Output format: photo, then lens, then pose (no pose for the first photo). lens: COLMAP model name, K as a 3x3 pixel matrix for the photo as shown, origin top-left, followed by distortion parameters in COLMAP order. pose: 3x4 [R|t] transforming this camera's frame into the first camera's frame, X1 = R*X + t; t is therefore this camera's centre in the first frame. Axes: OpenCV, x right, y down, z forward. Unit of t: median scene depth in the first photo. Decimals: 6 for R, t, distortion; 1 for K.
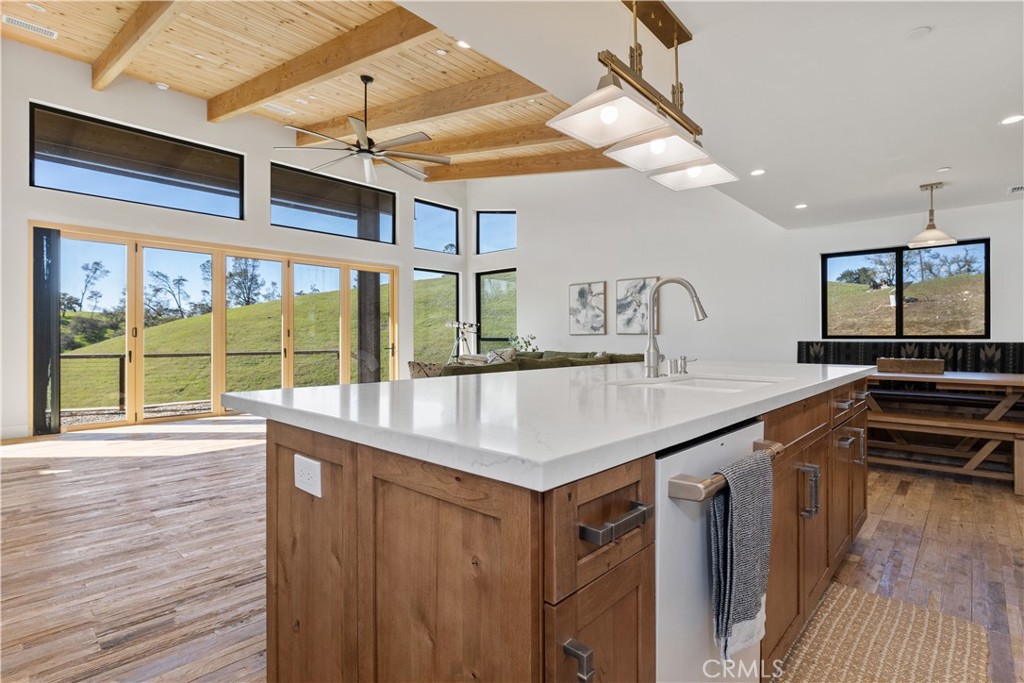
lens RADIAL K [[512.1, 0, 508.3], [0, 512.1, 335.0], [0, 0, 1]] dist [-0.008725, 0.001979]
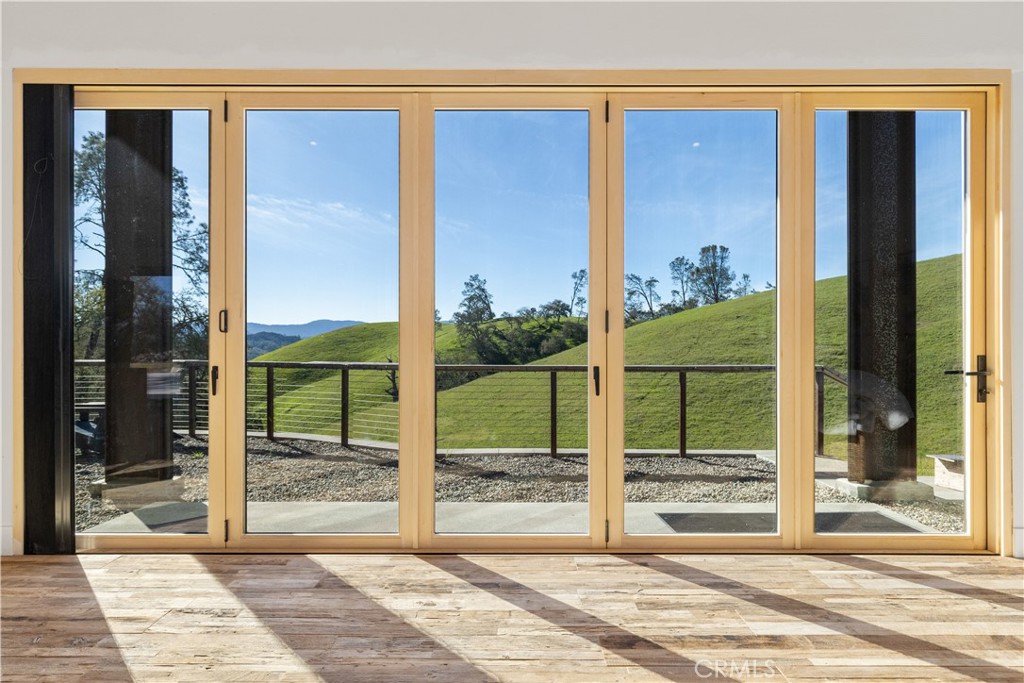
lens RADIAL K [[596.5, 0, 501.4], [0, 596.5, 341.1], [0, 0, 1]] dist [-0.001523, 0.005219]
pose [[0.677795, 0.001035, -0.735250, -0.168766], [0.002431, 0.999990, 0.003649, 0.006873], [0.735247, -0.004260, 0.677786, 0.603516]]
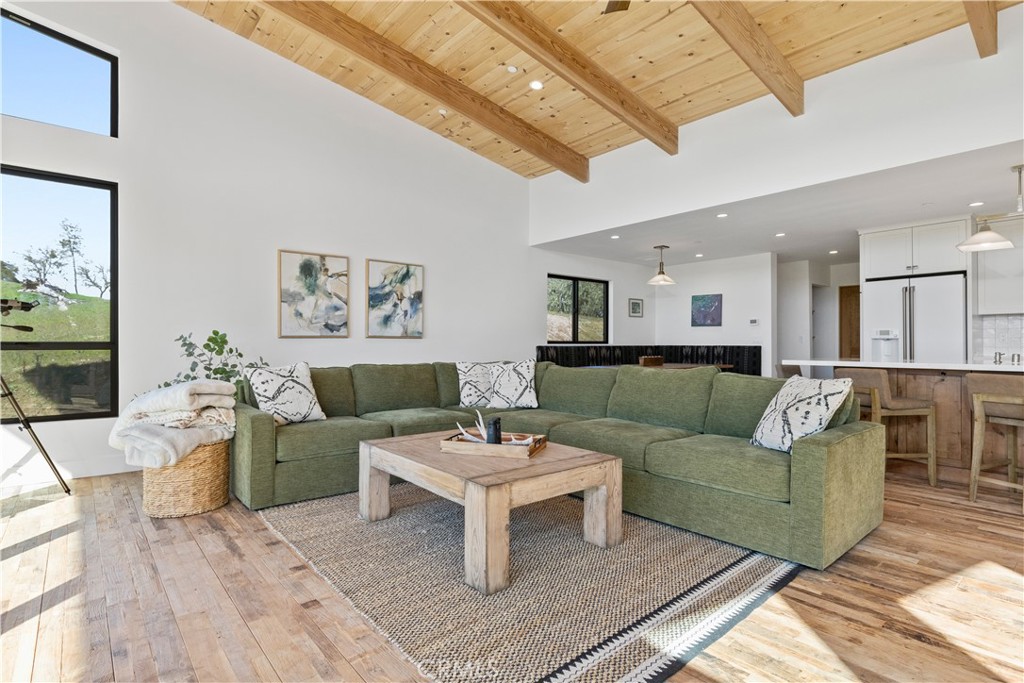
lens RADIAL K [[517.9, 0, 520.9], [0, 517.9, 324.7], [0, 0, 1]] dist [-0.000356, -0.002634]
pose [[0.107182, 0.038667, 0.993487, -0.413311], [-0.004075, 0.999252, -0.038451, 0.006932], [-0.994231, 0.000073, 0.107260, 0.645483]]
